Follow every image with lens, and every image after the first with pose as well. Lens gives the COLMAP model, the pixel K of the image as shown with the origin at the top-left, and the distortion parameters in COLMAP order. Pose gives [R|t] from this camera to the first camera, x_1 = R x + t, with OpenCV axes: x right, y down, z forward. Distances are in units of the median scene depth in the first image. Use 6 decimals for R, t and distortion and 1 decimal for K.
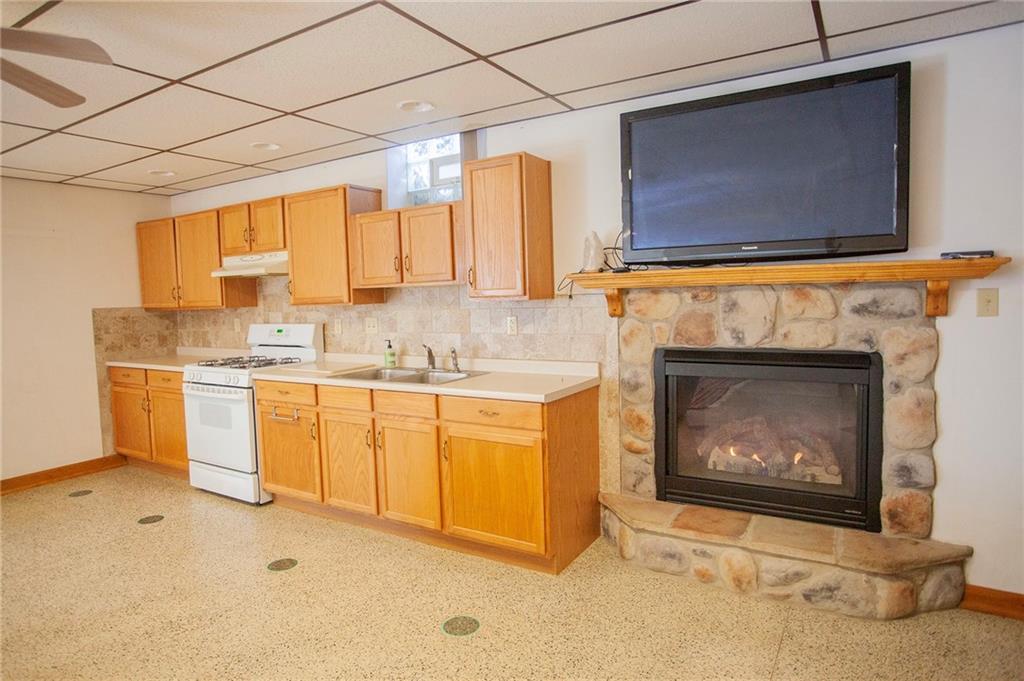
lens RADIAL K [[608.1, 0, 512.0], [0, 608.1, 340.5], [0, 0, 1]] dist [-0.071006, 0.044853]
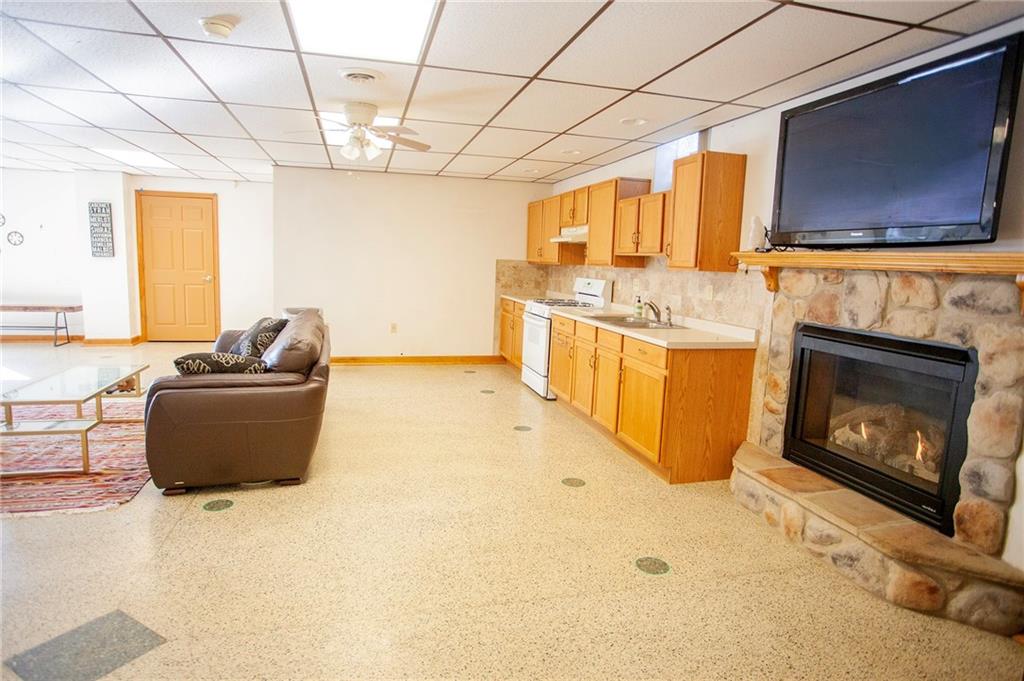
lens RADIAL K [[592.2, 0, 512.0], [0, 592.2, 340.5], [0, 0, 1]] dist [-0.003331, 0.000882]
pose [[0.722304, 0.149917, -0.675132, 0.618363], [-0.111977, 0.988692, 0.099744, -0.004398], [0.682451, 0.003553, 0.730923, -0.157601]]
